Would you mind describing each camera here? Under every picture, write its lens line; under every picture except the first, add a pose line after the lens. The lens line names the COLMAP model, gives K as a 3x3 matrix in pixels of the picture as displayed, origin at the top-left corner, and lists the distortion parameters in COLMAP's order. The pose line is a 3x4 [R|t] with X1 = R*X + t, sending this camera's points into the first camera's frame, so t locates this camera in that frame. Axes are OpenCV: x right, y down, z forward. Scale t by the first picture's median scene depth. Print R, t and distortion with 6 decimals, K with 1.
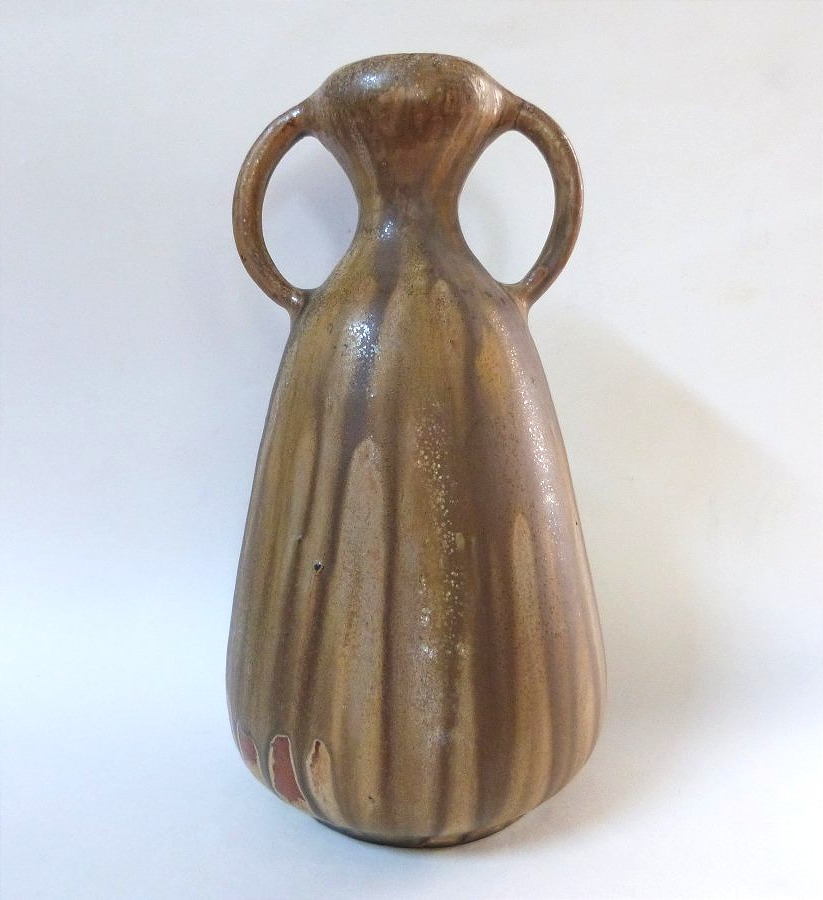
lens RADIAL K [[903.3, 0, 389.7], [0, 903.3, 467.9], [0, 0, 1]] dist [-0.051748, 0.000000]
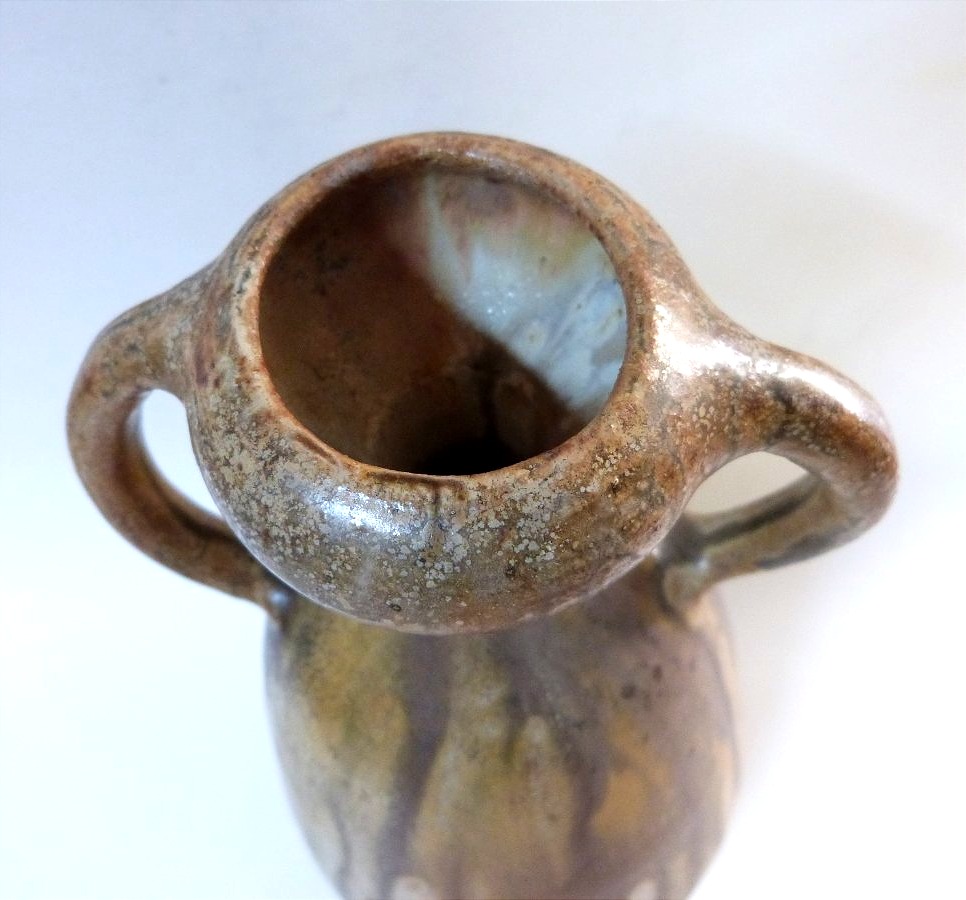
lens RADIAL K [[901.0, 0, 455.6], [0, 901.0, 457.1], [0, 0, 1]] dist [-0.025870, 0.000000]
pose [[0.996968, -0.002639, -0.077771, 0.053718], [0.062582, 0.621155, 0.781185, -0.706065], [0.046246, -0.783684, 0.619436, 0.815466]]
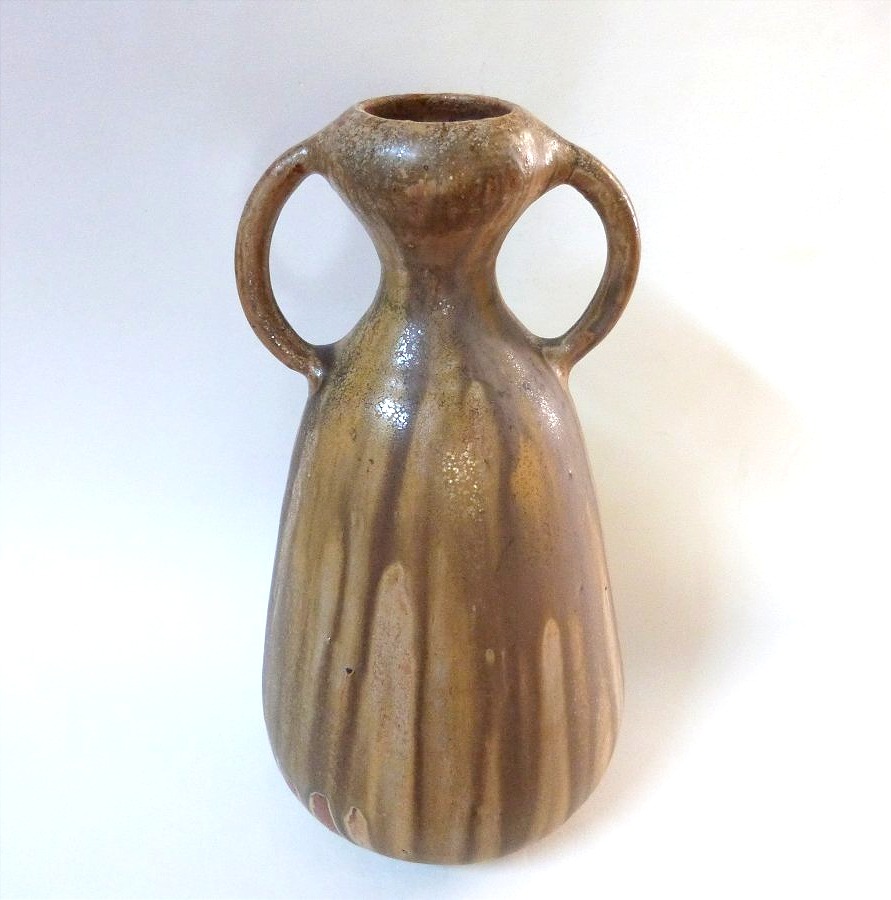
lens RADIAL K [[893.0, 0, 445.0], [0, 893.0, 447.8], [0, 0, 1]] dist [-0.036140, 0.000000]
pose [[0.999316, -0.008019, 0.036102, -0.006239], [-0.004921, 0.938694, 0.344715, -0.462446], [-0.036653, -0.344657, 0.938013, 0.143171]]
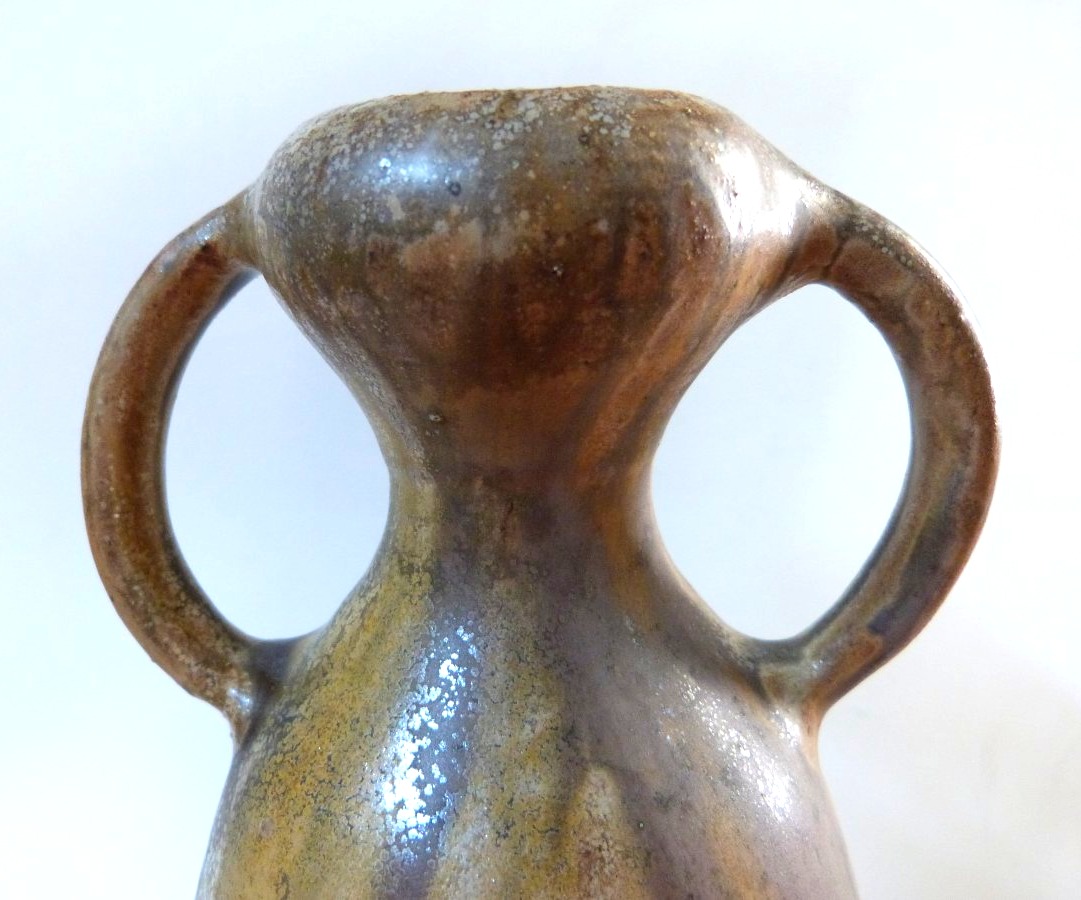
lens RADIAL K [[892.0, 0, 509.4], [0, 892.0, 450.2], [0, 0, 1]] dist [-0.055809, -0.004987]
pose [[0.997982, 0.014659, -0.061780, 0.043365], [-0.009091, 0.995948, 0.089467, -0.366131], [0.062841, -0.088725, 0.994072, 0.685410]]
